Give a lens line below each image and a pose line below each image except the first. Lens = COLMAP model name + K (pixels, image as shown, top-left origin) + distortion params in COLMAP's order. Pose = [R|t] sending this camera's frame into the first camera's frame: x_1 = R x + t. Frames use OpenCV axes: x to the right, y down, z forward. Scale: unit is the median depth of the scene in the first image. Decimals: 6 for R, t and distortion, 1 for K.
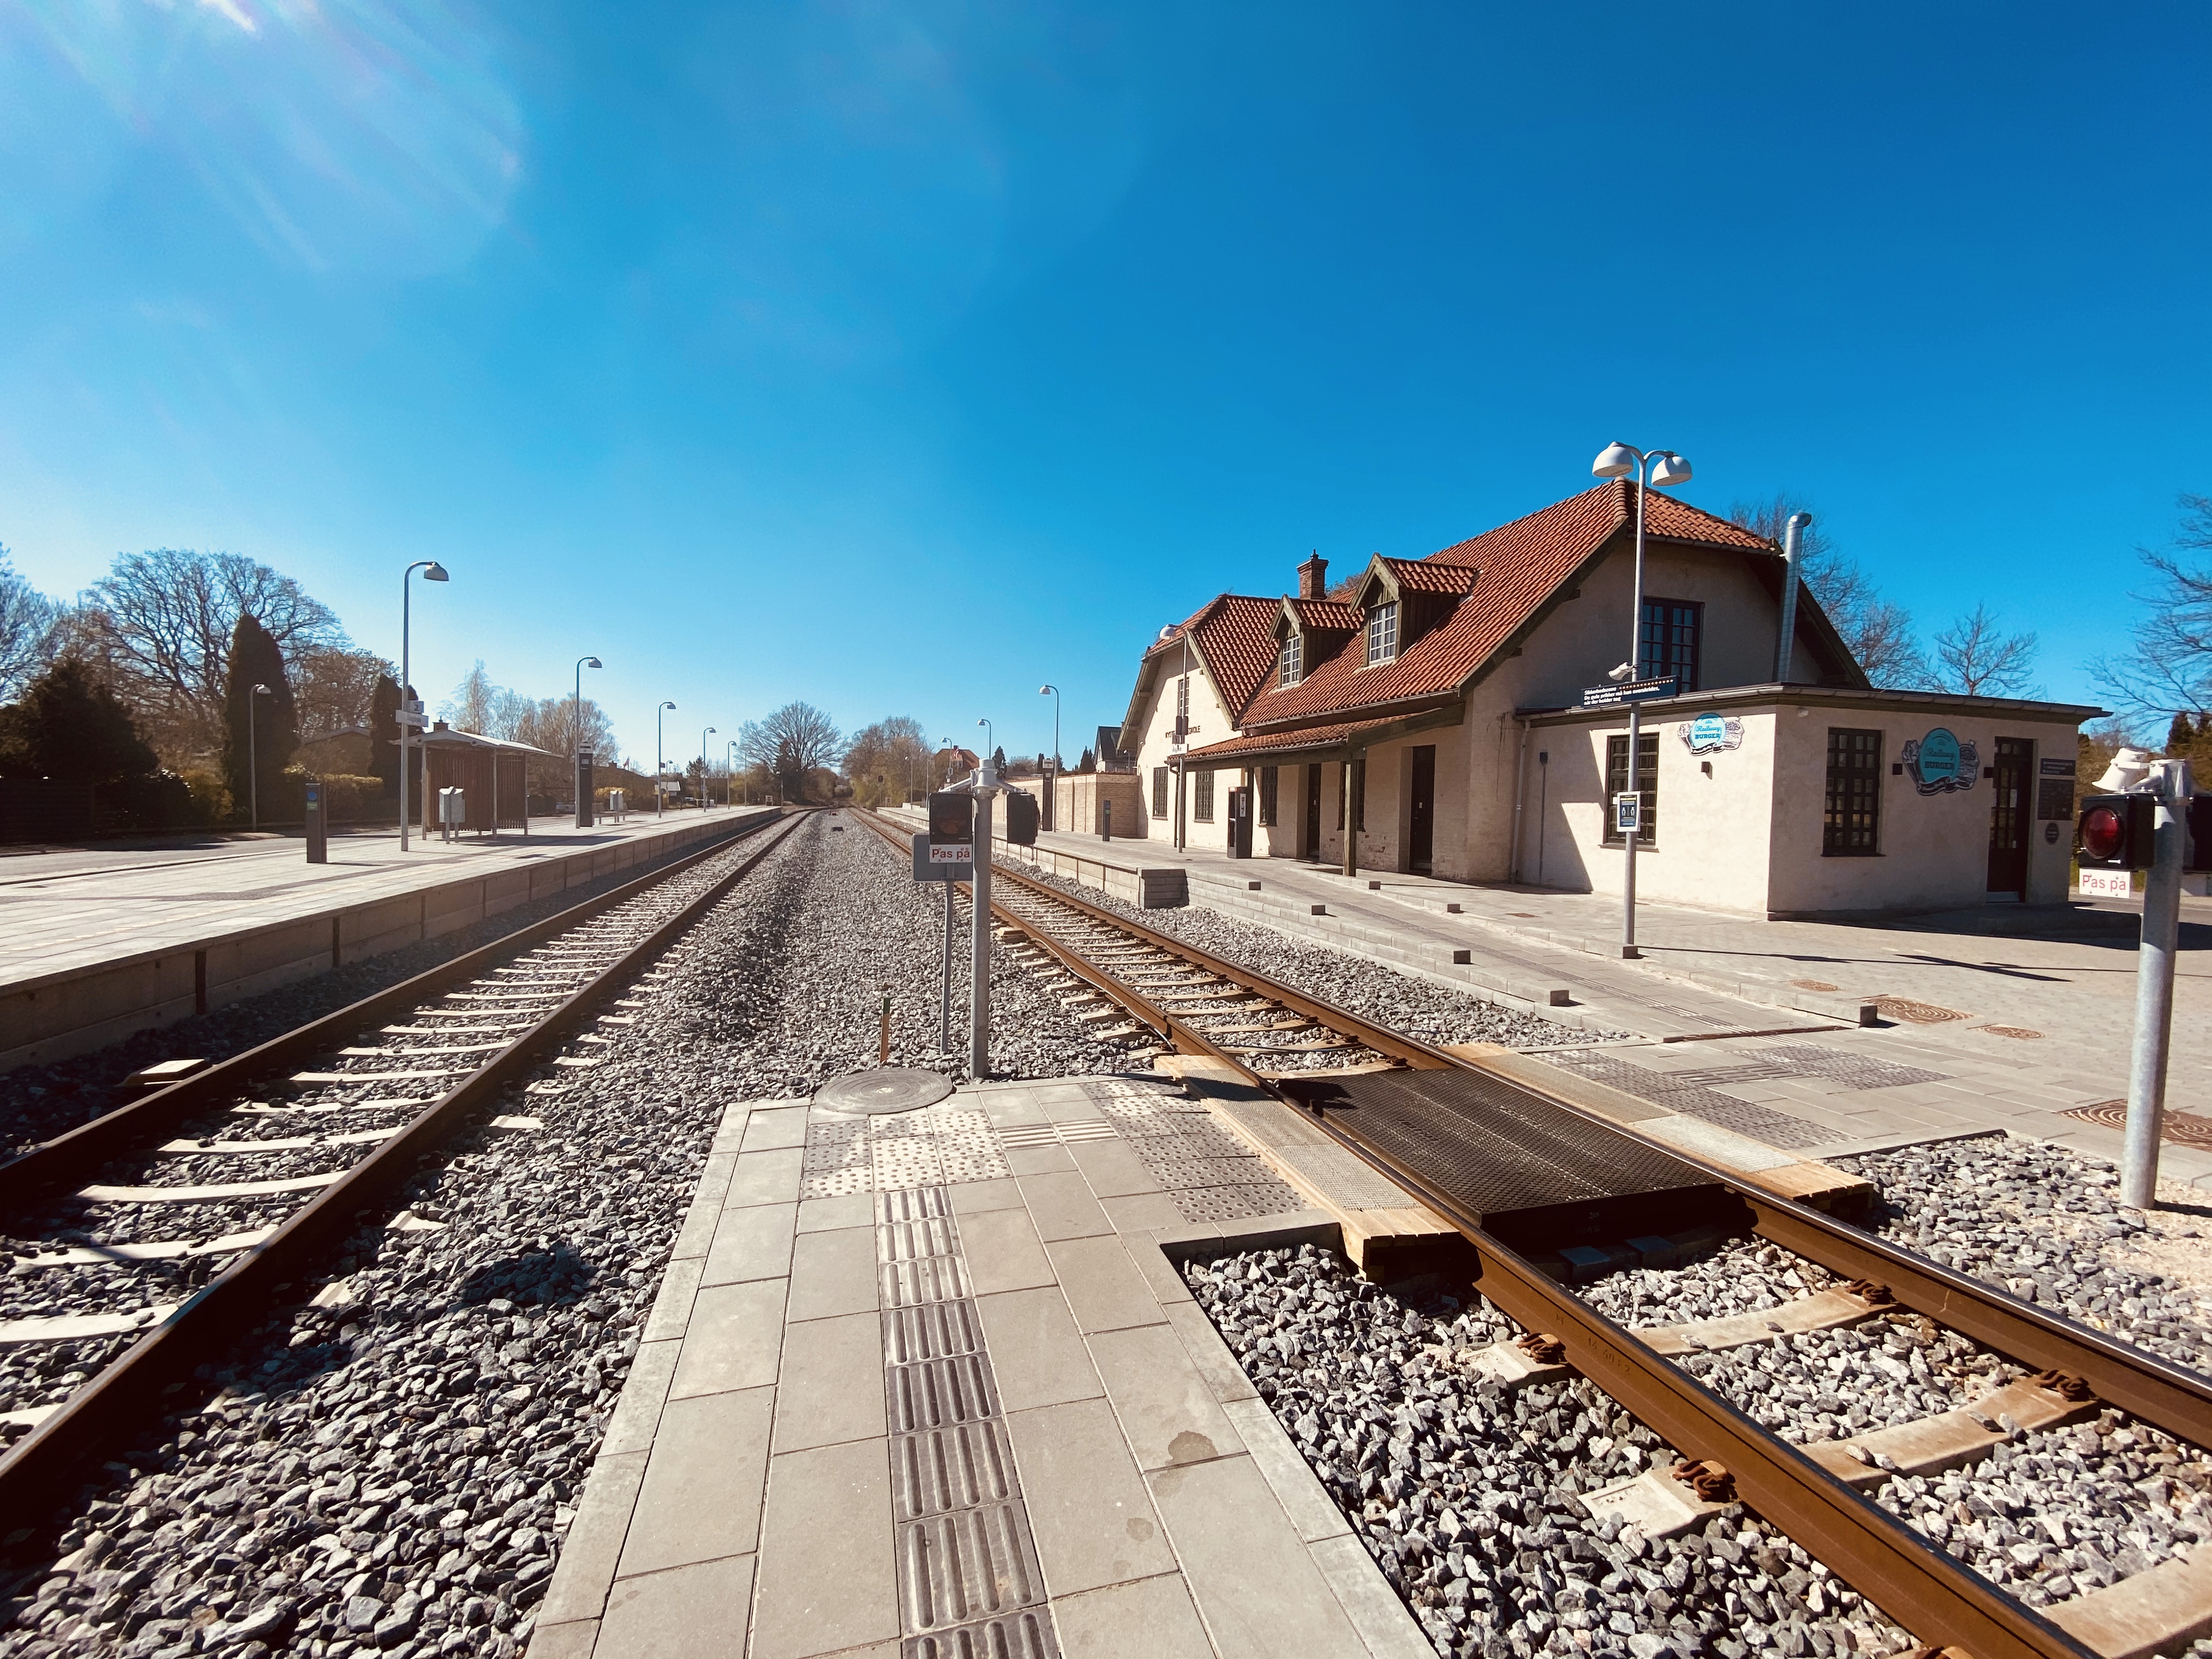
lens RADIAL K [[897.0, 0, 1106.0], [0, 897.0, 829.5], [0, 0, 1]] dist [0.011906, -0.017839]
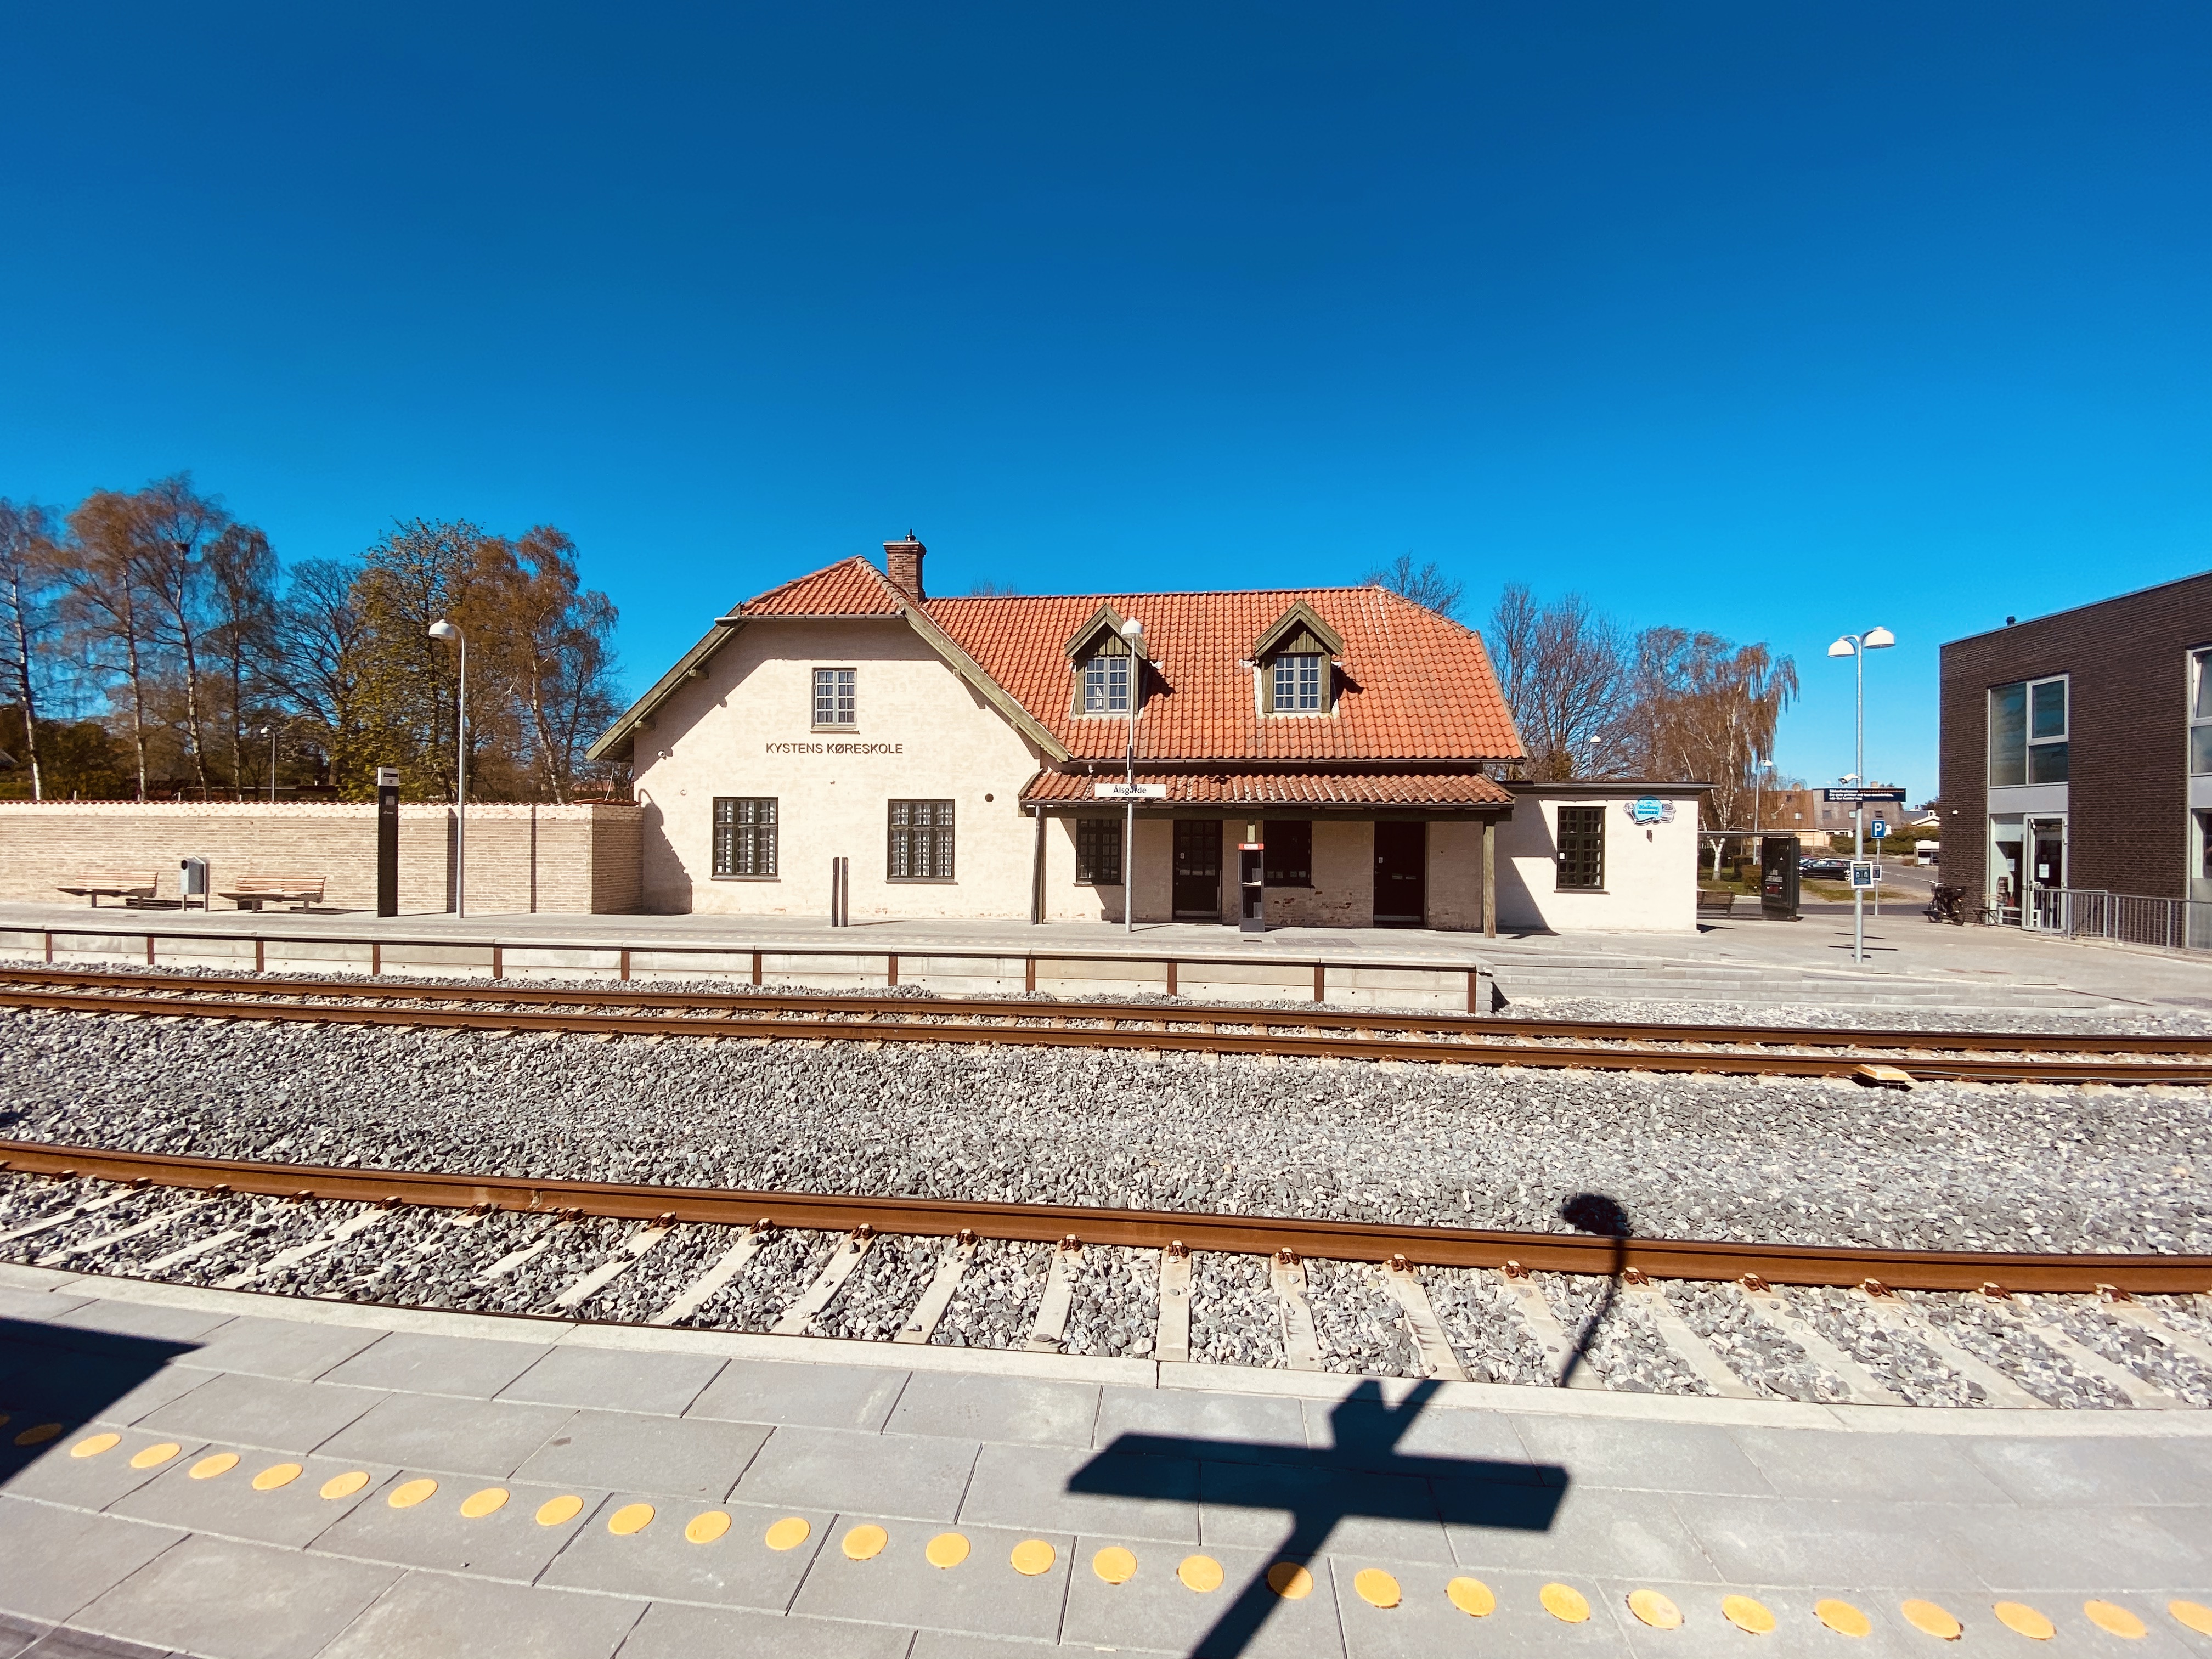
lens RADIAL K [[896.9, 0, 1106.0], [0, 896.9, 829.5], [0, 0, 1]] dist [0.011719, -0.018063]
pose [[0.382261, -0.014808, 0.923936, -1.289037], [0.024401, 0.999685, 0.005927, -0.135840], [-0.923732, 0.020279, 0.382502, 1.606779]]
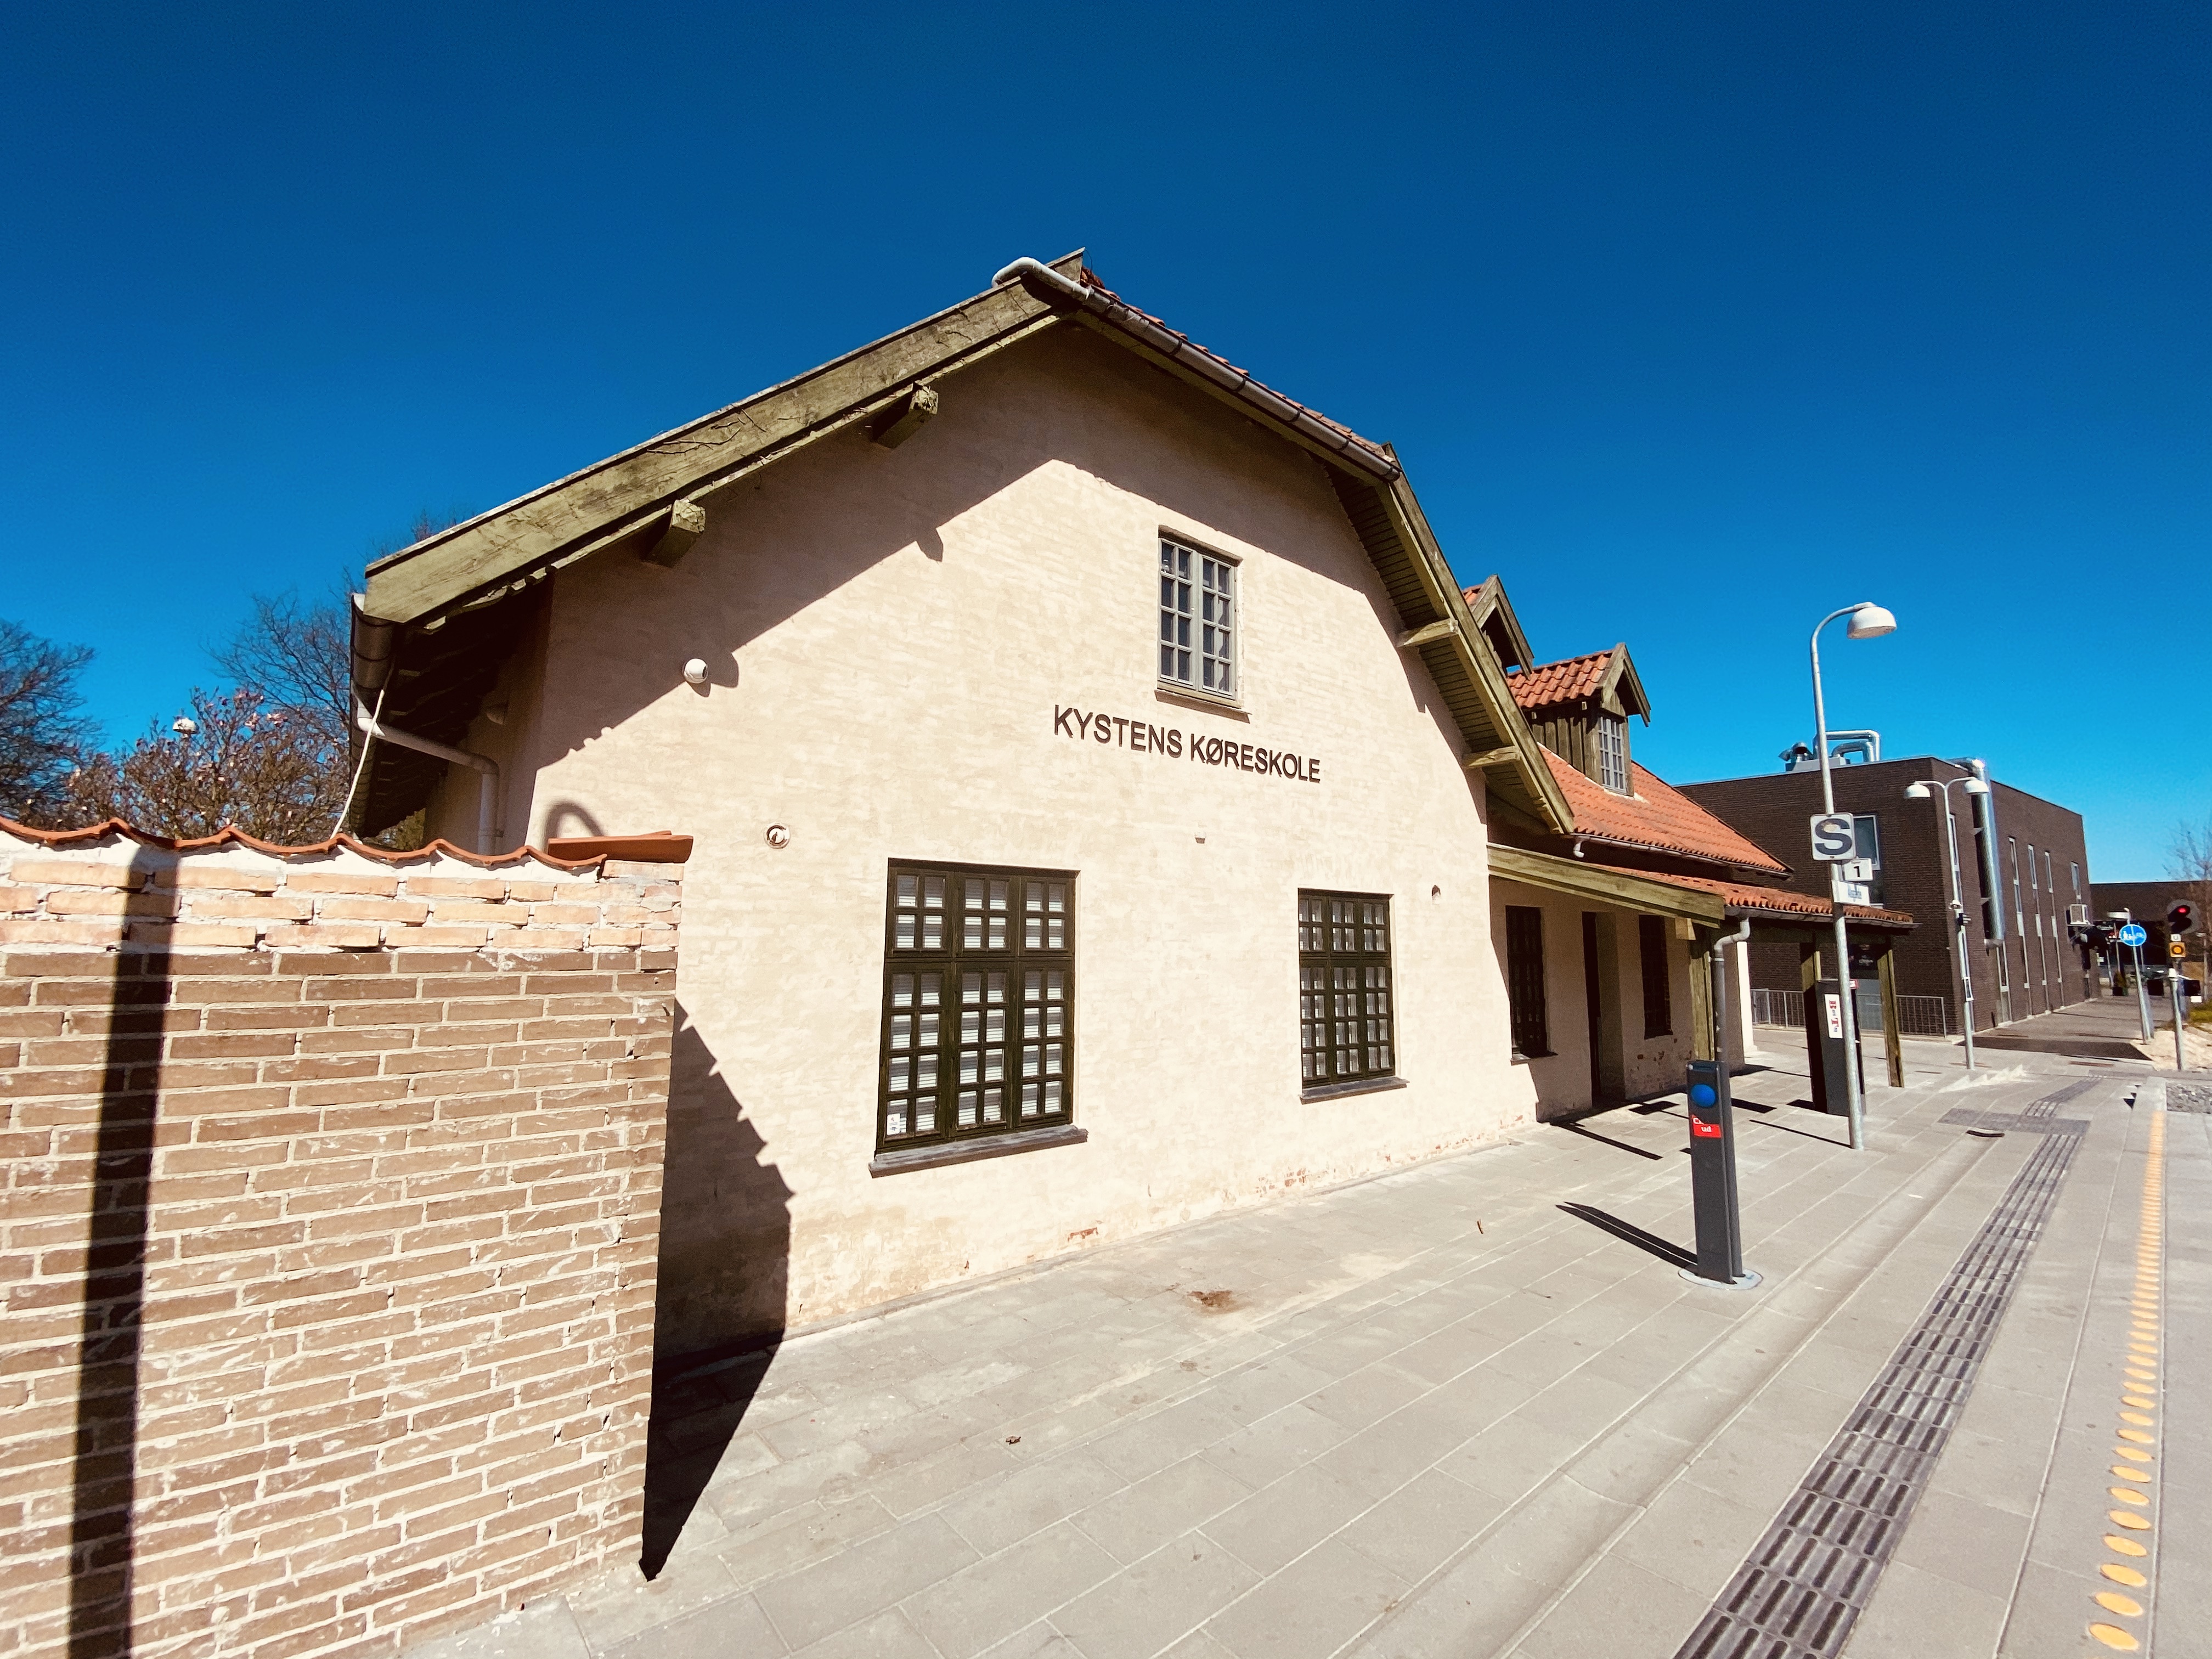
lens RADIAL K [[917.7, 0, 1101.2], [0, 917.7, 826.2], [0, 0, 1]] dist [0.012638, -0.000151]
pose [[-0.396480, 0.095586, 0.913054, -0.374173], [0.015543, 0.995121, -0.097428, -0.179819], [-0.917912, -0.024437, -0.396031, 3.225713]]
